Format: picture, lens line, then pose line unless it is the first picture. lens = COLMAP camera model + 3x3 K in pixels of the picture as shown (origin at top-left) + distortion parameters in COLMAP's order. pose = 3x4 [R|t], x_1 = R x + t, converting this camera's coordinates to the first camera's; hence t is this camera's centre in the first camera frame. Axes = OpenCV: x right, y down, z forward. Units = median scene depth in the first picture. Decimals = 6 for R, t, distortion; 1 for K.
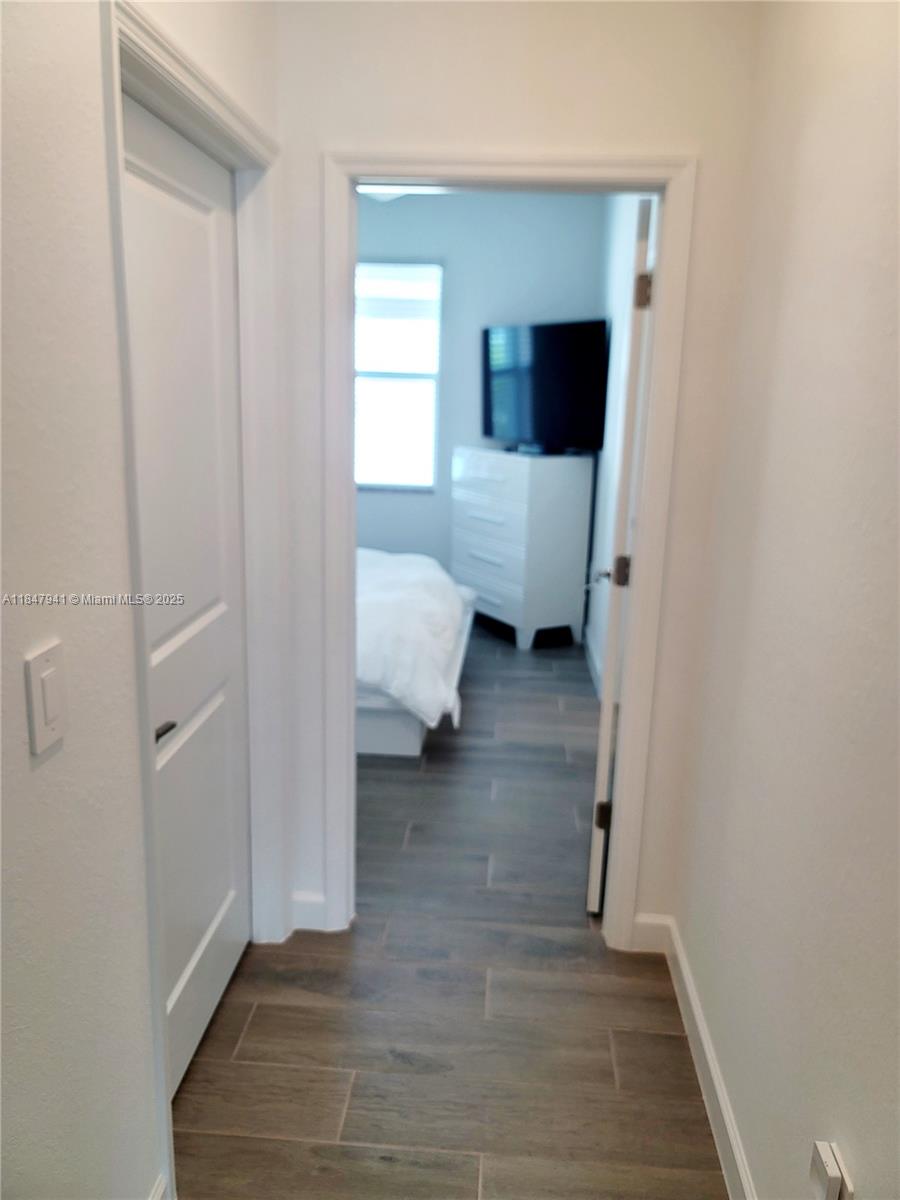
lens RADIAL K [[891.4, 0, 450.0], [0, 891.4, 600.0], [0, 0, 1]] dist [0.002917, -0.000214]
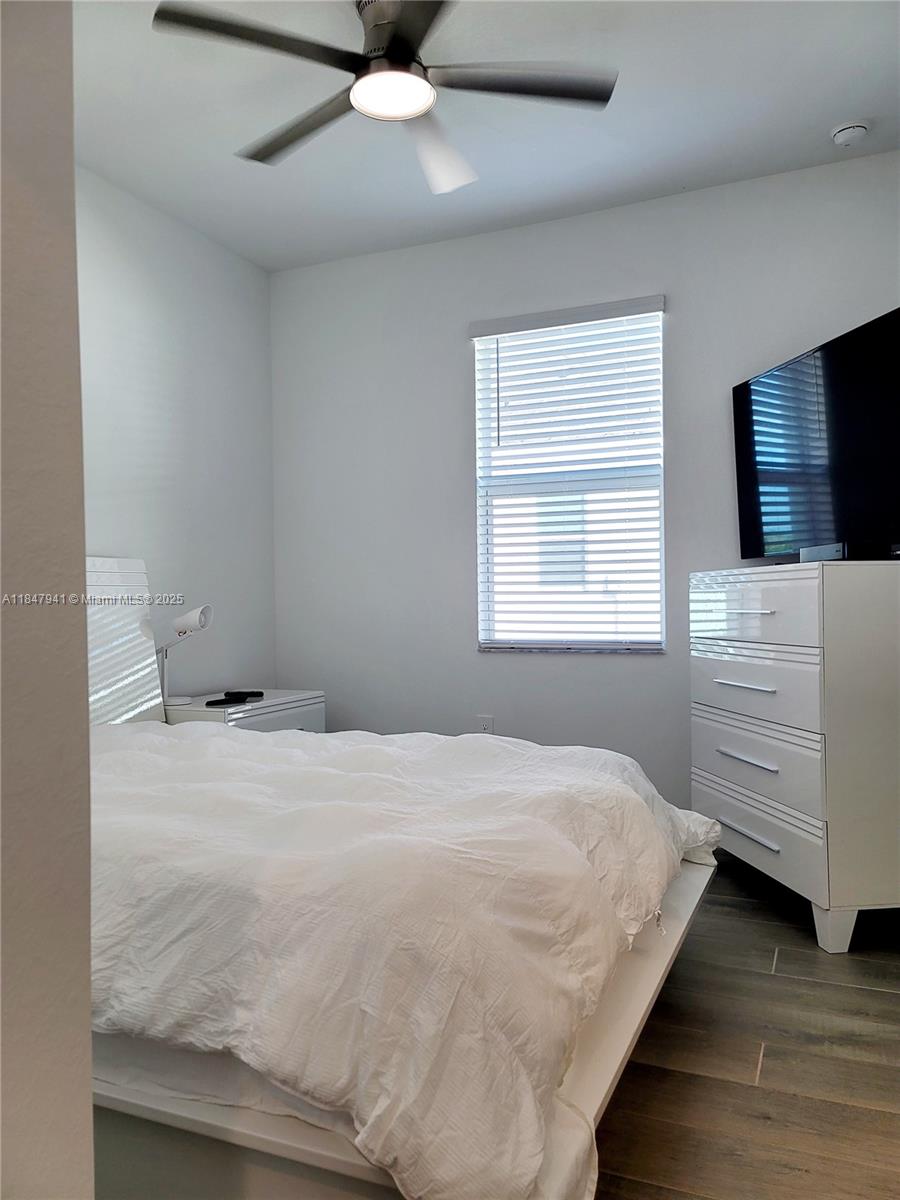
lens RADIAL K [[887.2, 0, 409.5], [0, 887.2, 602.4], [0, 0, 1]] dist [0.077532, 0.001211]
pose [[0.931779, -0.034004, -0.361430, 0.052365], [-0.046583, 0.976173, -0.211934, -0.014038], [0.360024, 0.214312, 0.907994, 0.408510]]
